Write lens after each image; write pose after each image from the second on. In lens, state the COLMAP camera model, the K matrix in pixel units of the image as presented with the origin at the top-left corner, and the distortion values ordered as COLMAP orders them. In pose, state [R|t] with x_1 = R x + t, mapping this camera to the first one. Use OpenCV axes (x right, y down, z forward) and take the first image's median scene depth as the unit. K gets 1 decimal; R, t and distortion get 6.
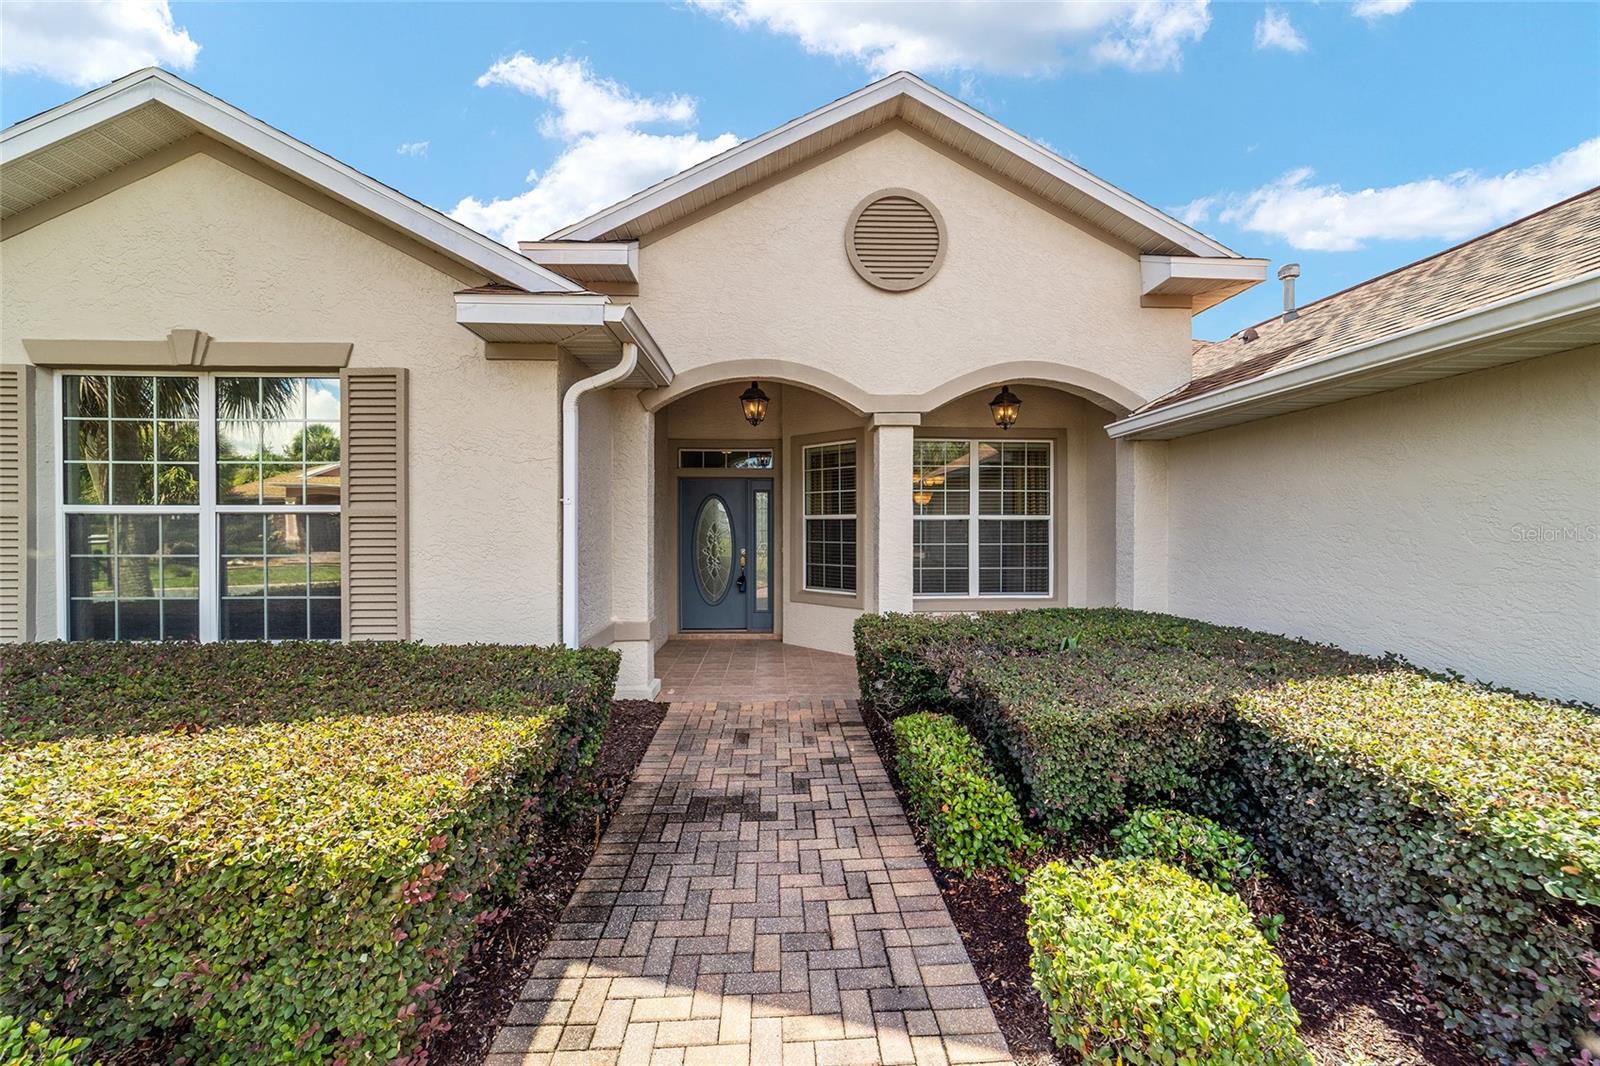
lens RADIAL K [[625.3, 0, 801.3], [0, 625.3, 527.6], [0, 0, 1]] dist [-0.000991, 0.000028]
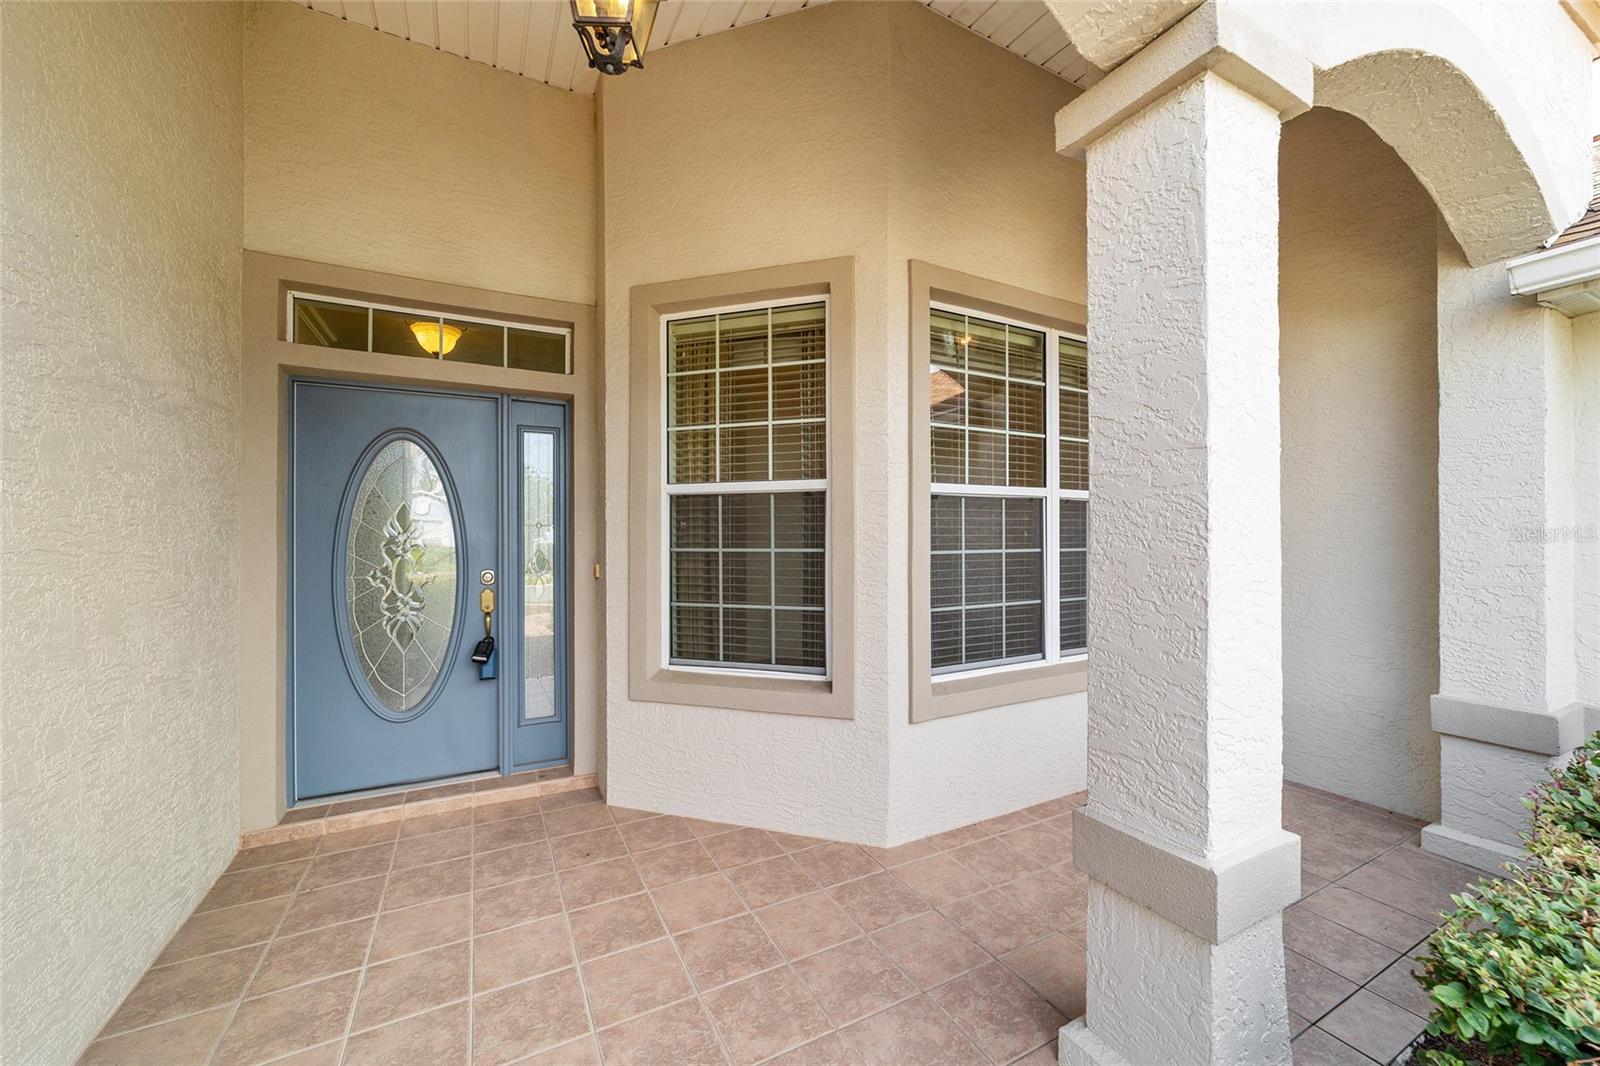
lens RADIAL K [[625.3, 0, 795.8], [0, 625.3, 527.6], [0, 0, 1]] dist [-0.000991, 0.000028]
pose [[0.903643, 0.001933, 0.428281, -0.089015], [-0.000039, 0.999990, -0.004431, 0.009674], [-0.428285, 0.003987, 0.903635, 0.572340]]
